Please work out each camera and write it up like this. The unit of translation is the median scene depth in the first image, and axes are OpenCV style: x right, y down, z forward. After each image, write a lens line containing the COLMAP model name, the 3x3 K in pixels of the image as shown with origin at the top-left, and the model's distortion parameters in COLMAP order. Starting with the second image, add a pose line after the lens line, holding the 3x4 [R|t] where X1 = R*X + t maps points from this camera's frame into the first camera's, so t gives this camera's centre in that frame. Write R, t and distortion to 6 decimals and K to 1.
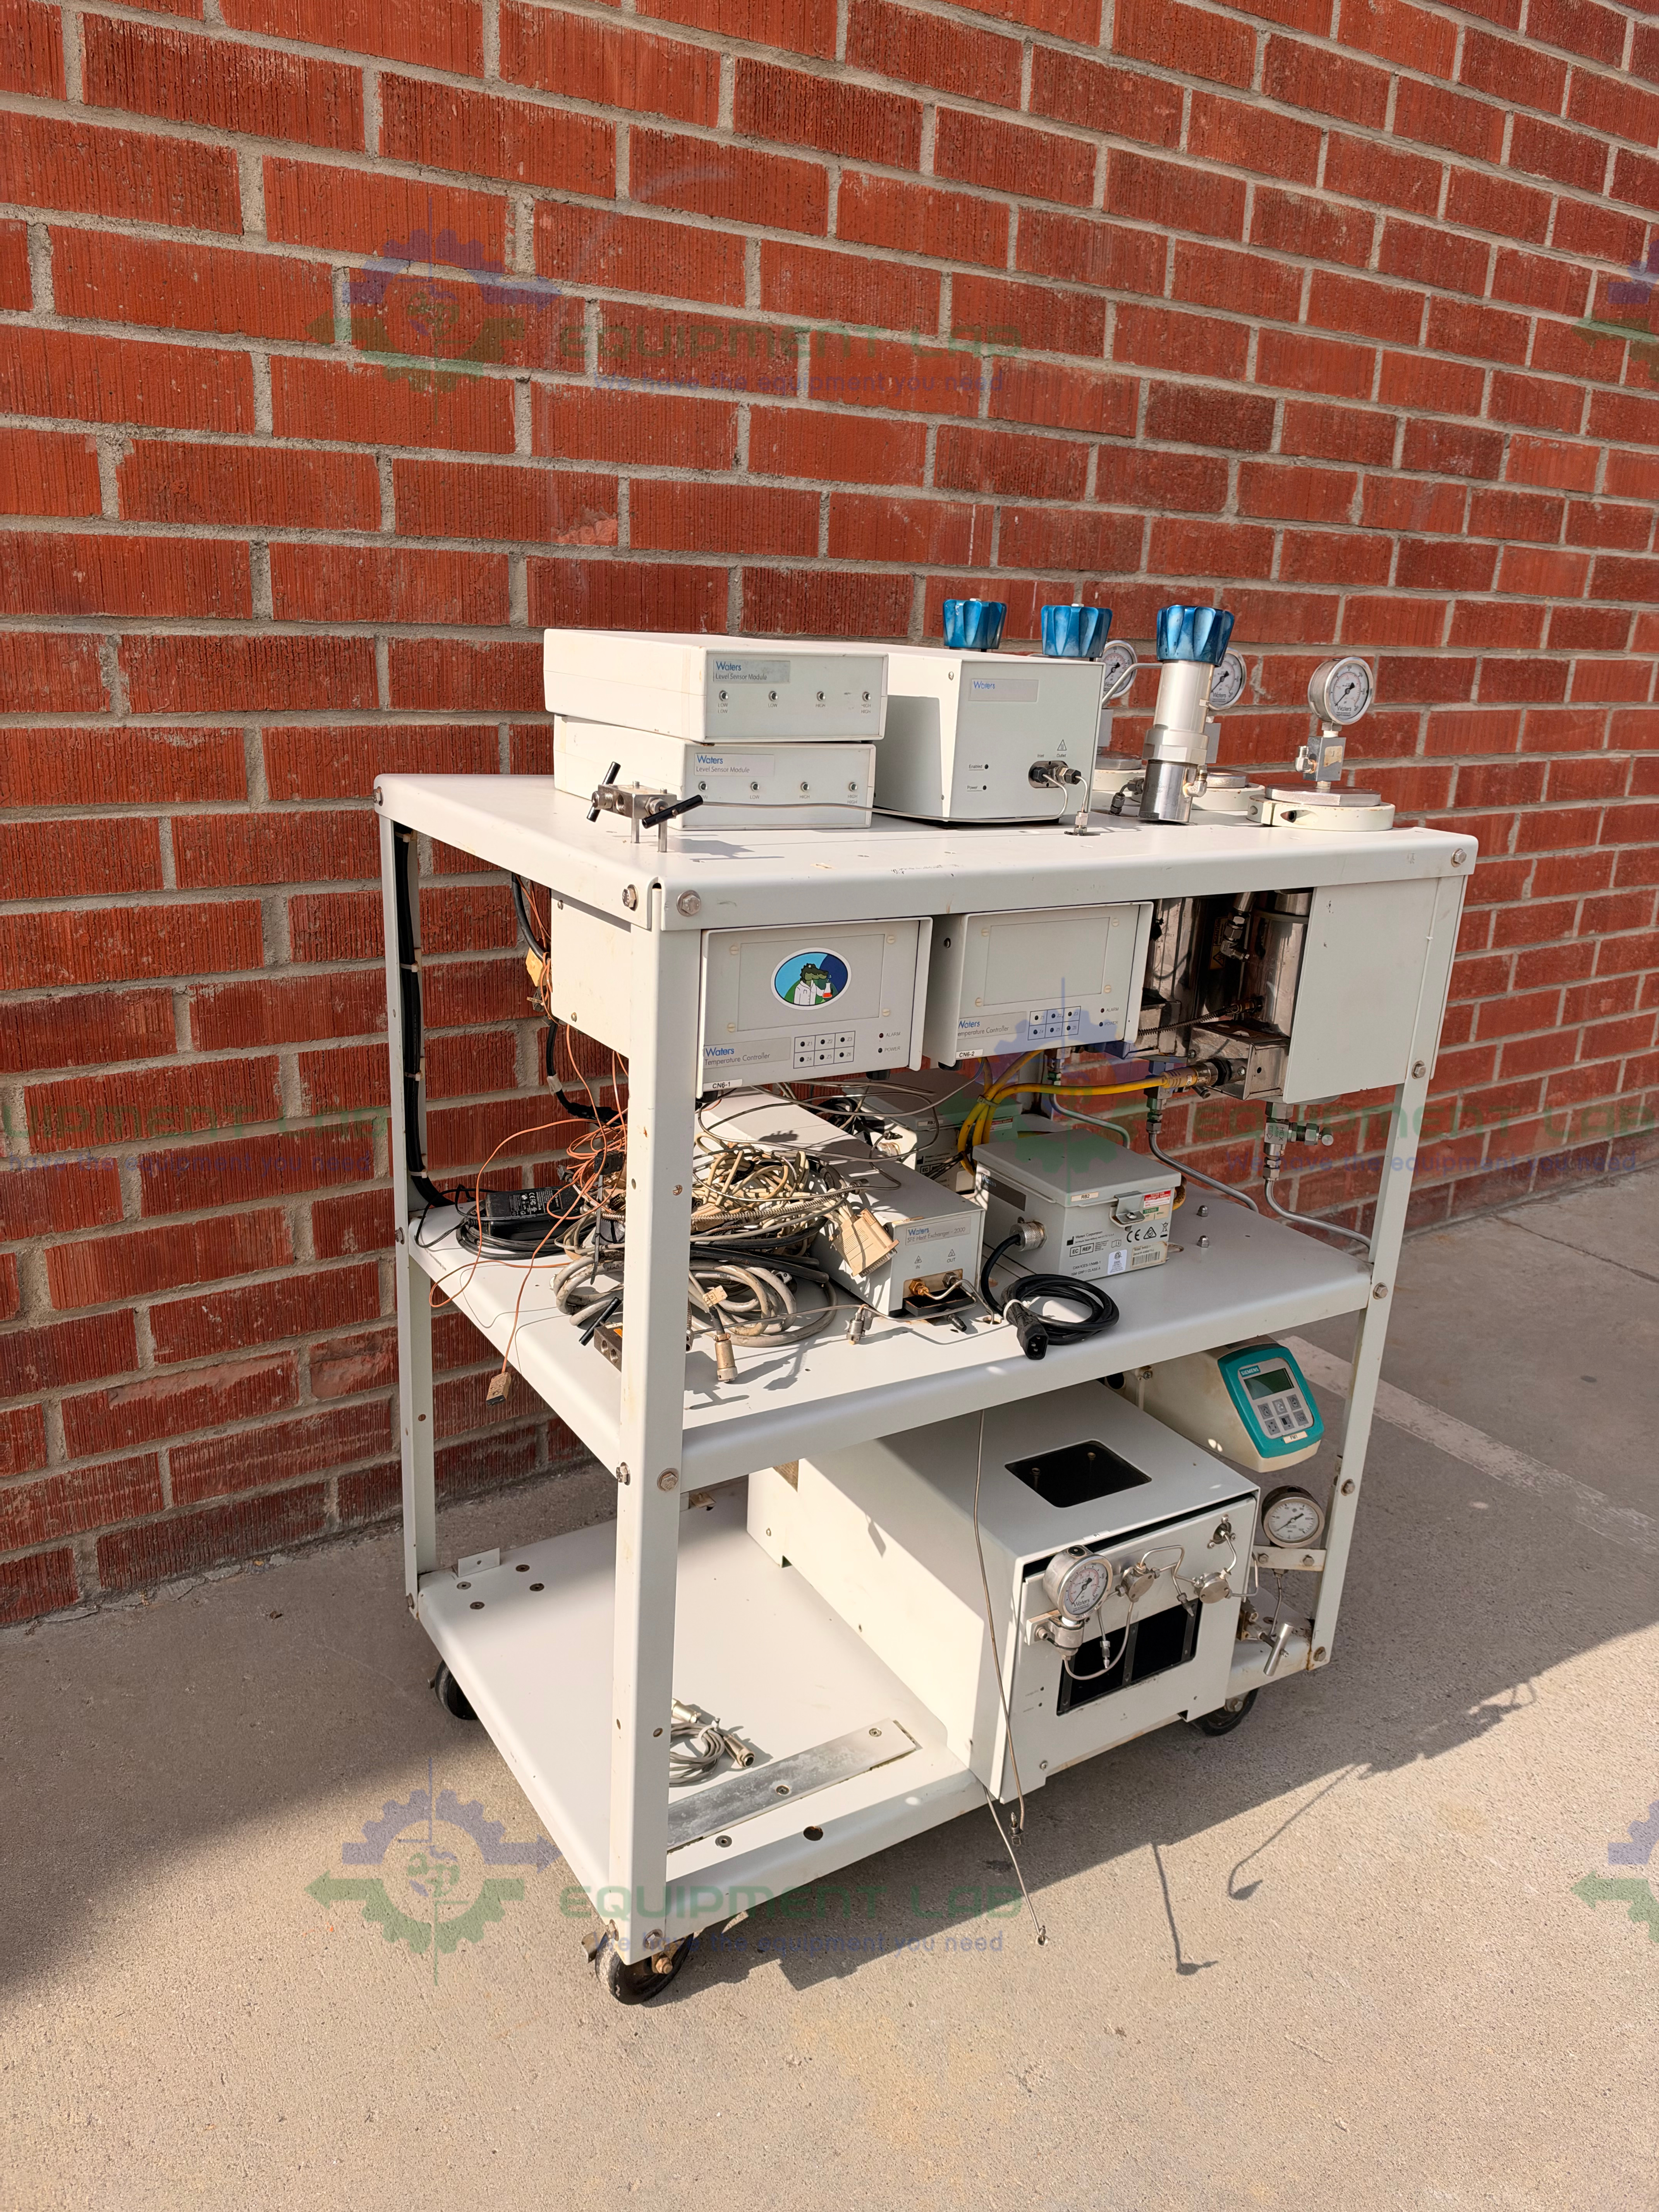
lens RADIAL K [[1643.8, 0, 851.9], [0, 1643.8, 1067.3], [0, 0, 1]] dist [-0.012070, -0.009776]
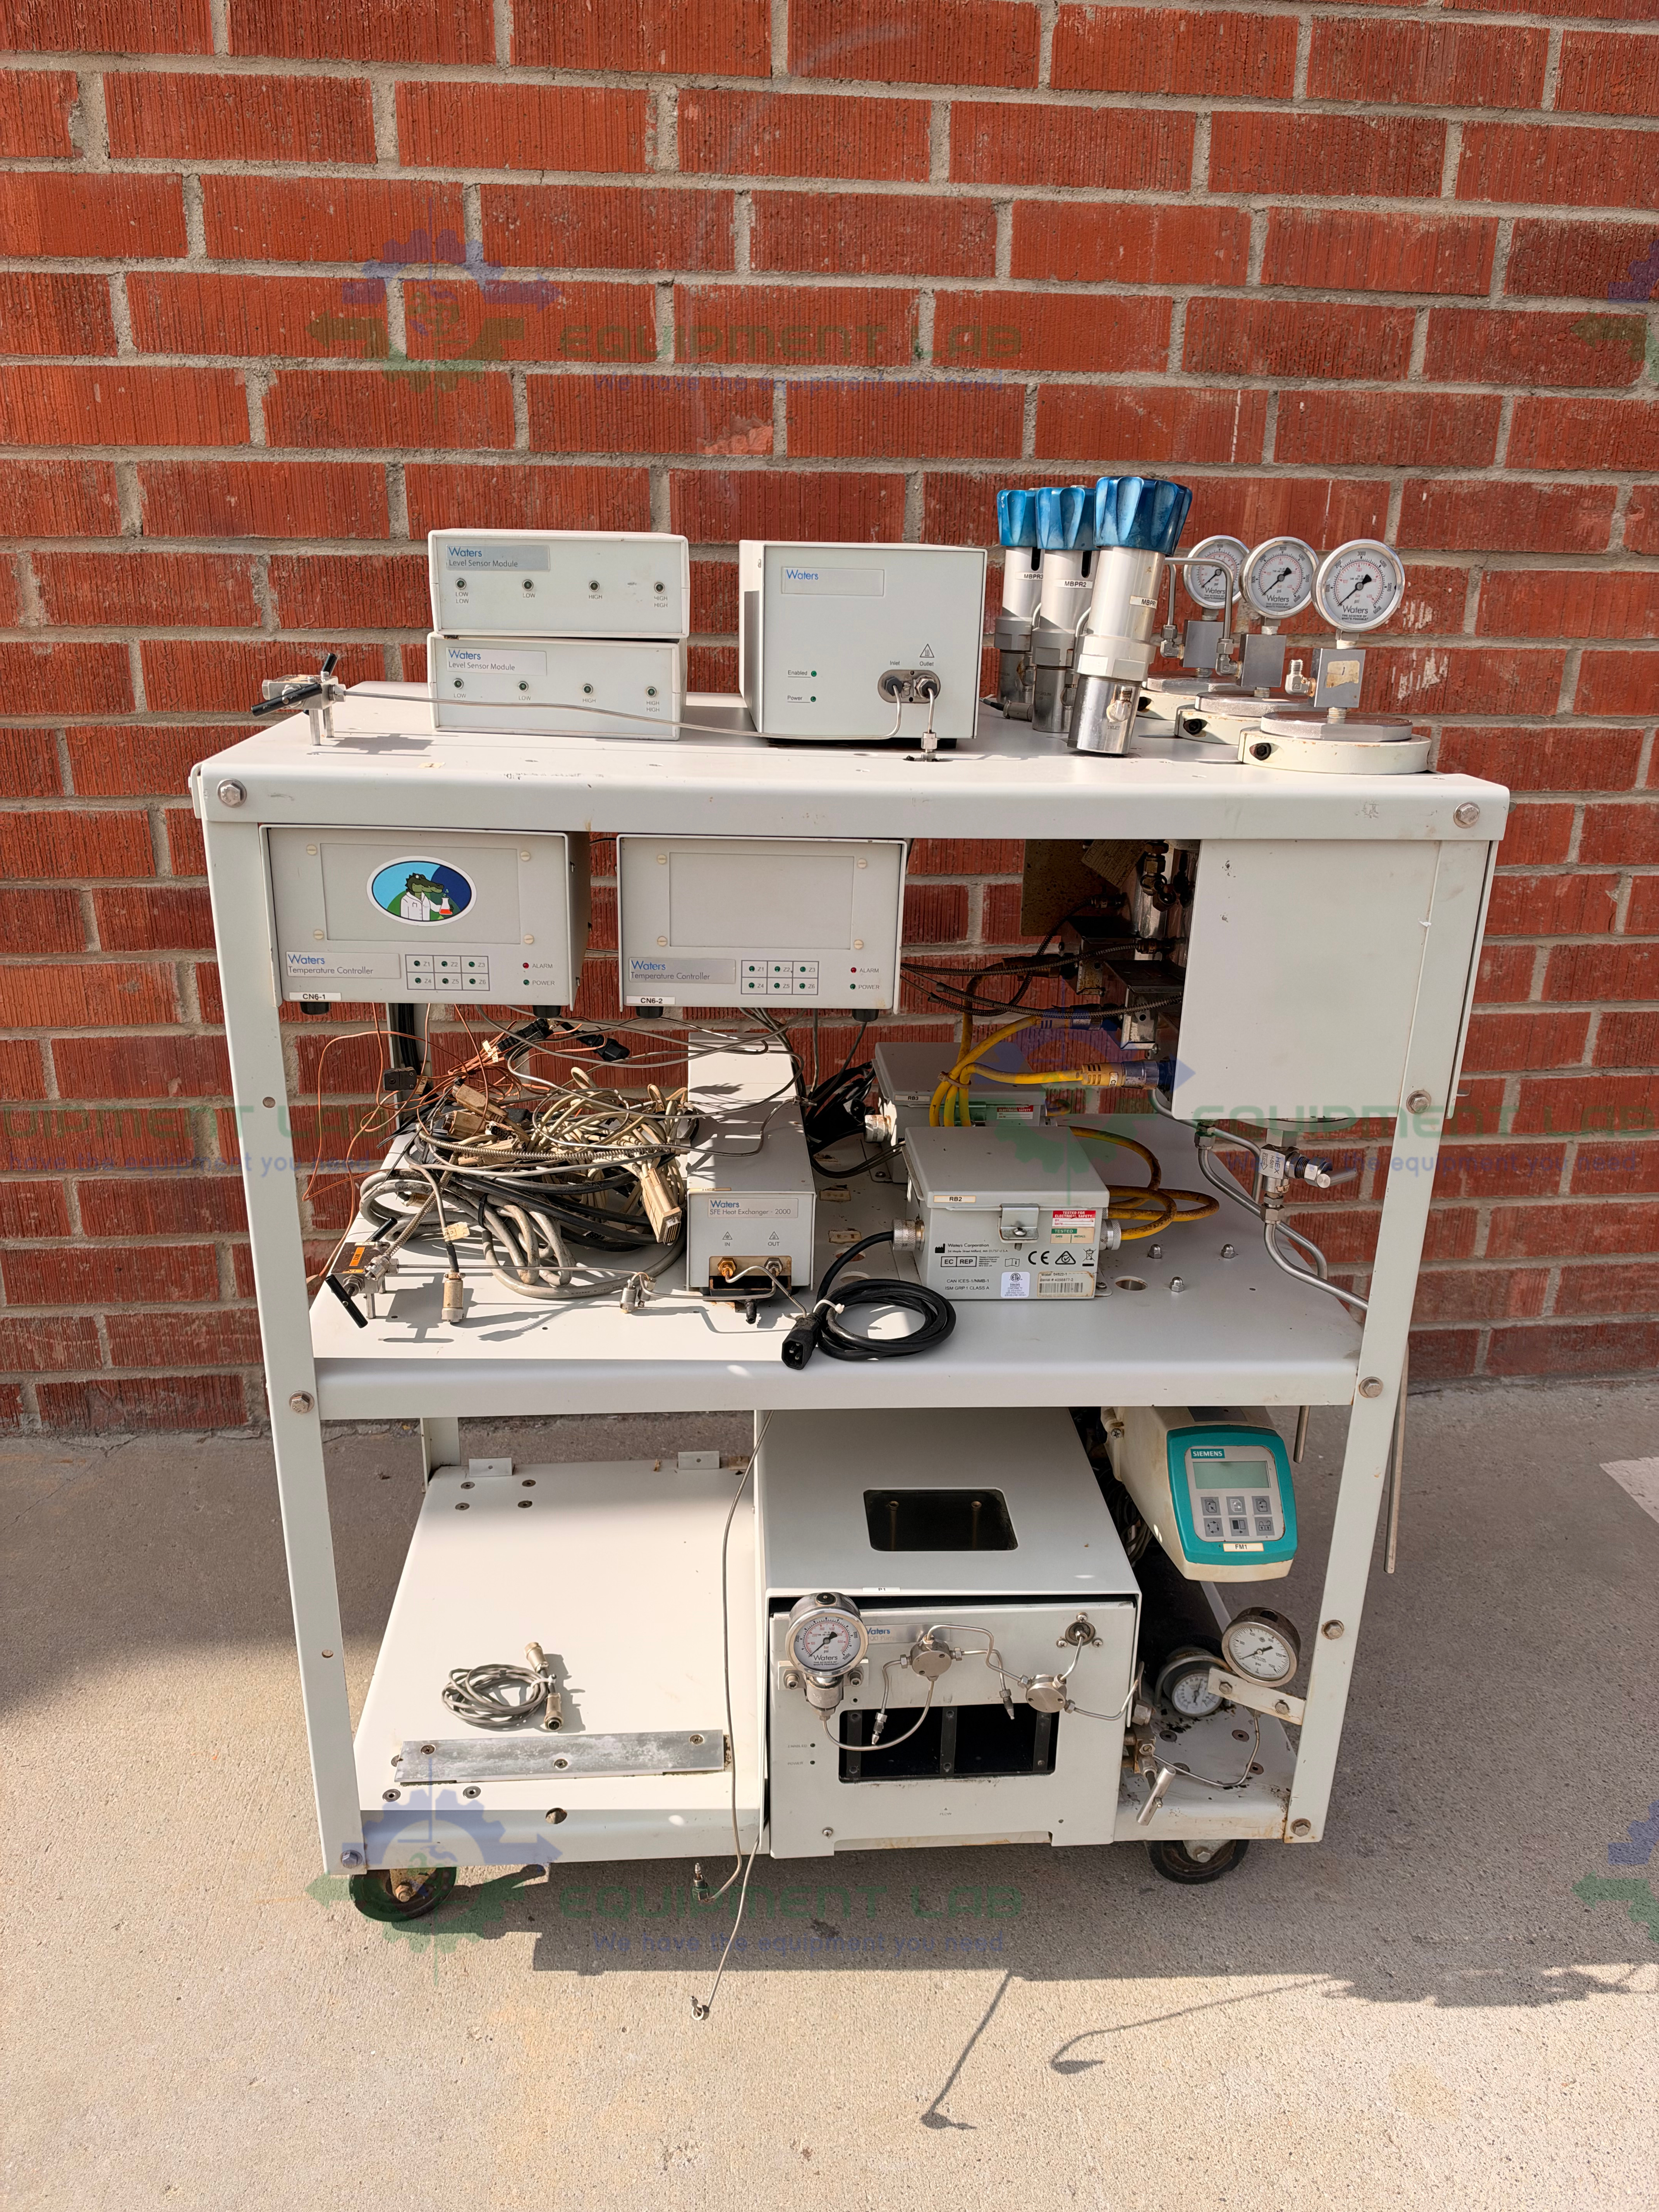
lens RADIAL K [[1643.8, 0, 824.6], [0, 1643.8, 1095.7], [0, 0, 1]] dist [-0.012070, -0.009776]
pose [[0.878300, 0.127740, -0.460729, 0.384306], [-0.112035, 0.991805, 0.061408, -0.014155], [0.464798, -0.002316, 0.885414, 0.185919]]
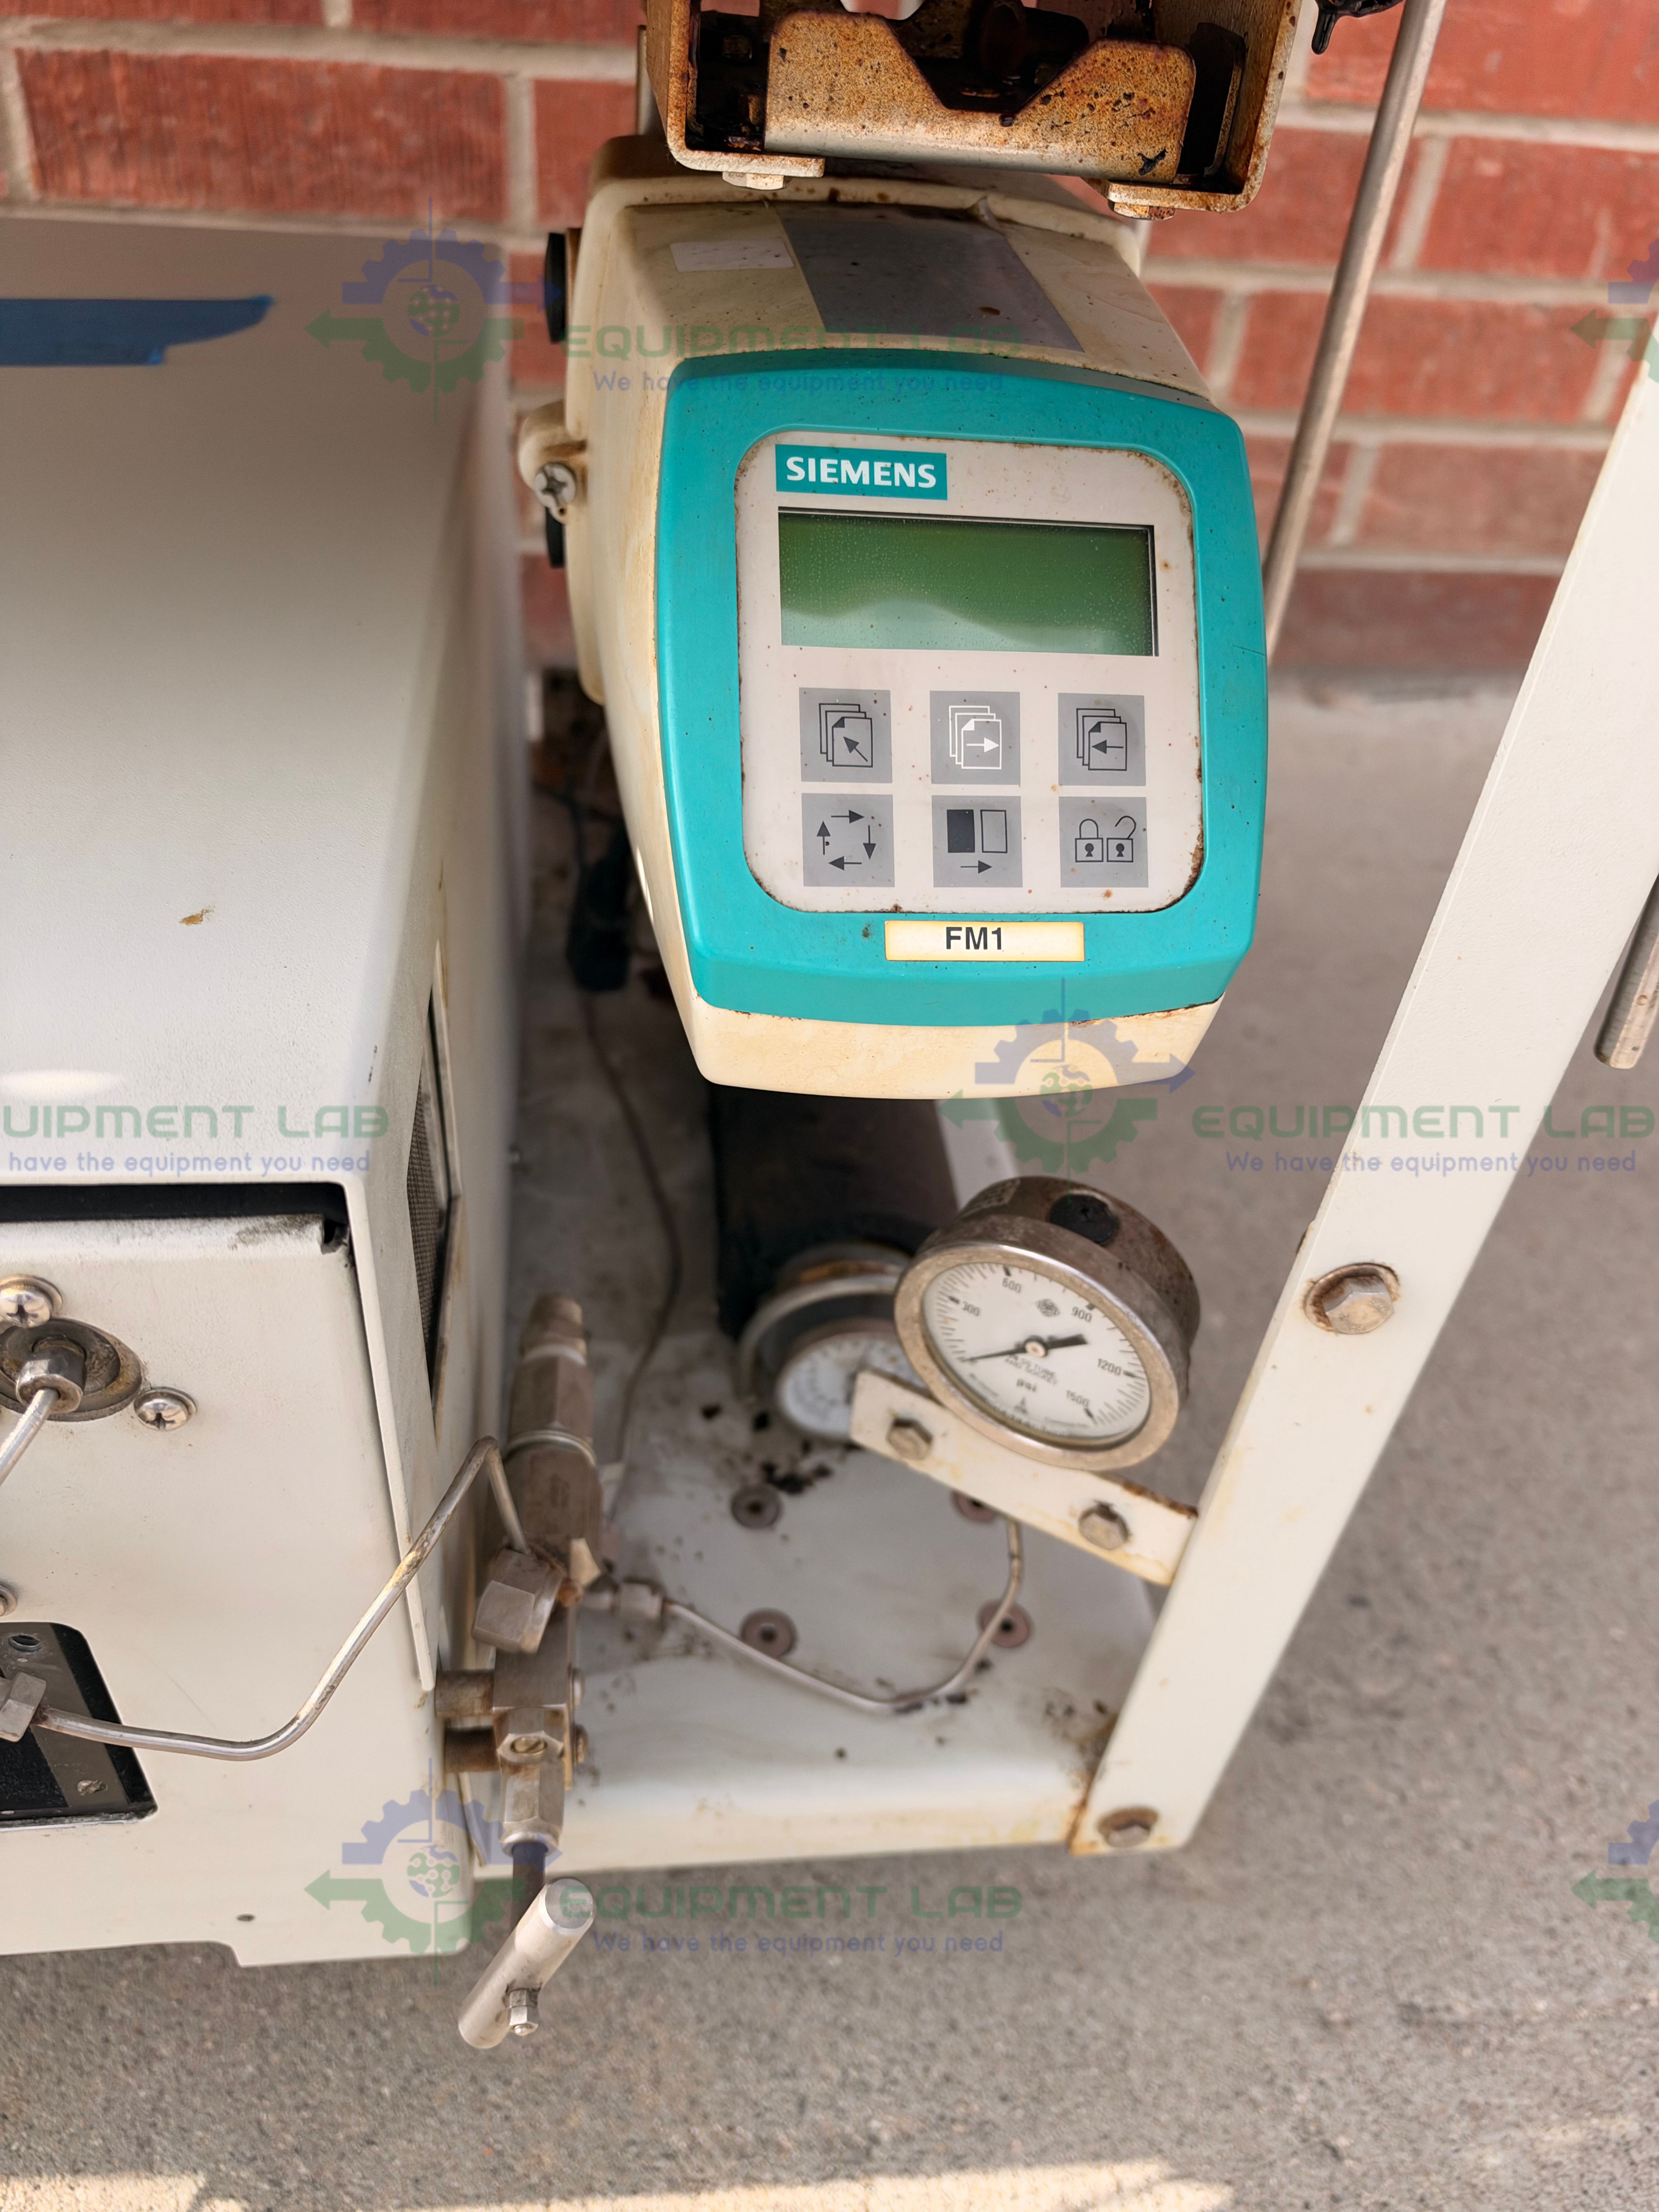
lens RADIAL K [[1643.8, 0, 834.7], [0, 1643.8, 1092.9], [0, 0, 1]] dist [-0.012070, -0.009776]
pose [[0.900686, 0.296451, -0.317618, 0.278289], [-0.161188, 0.906876, 0.389351, 0.161438], [0.403464, -0.299486, 0.864595, 0.765813]]
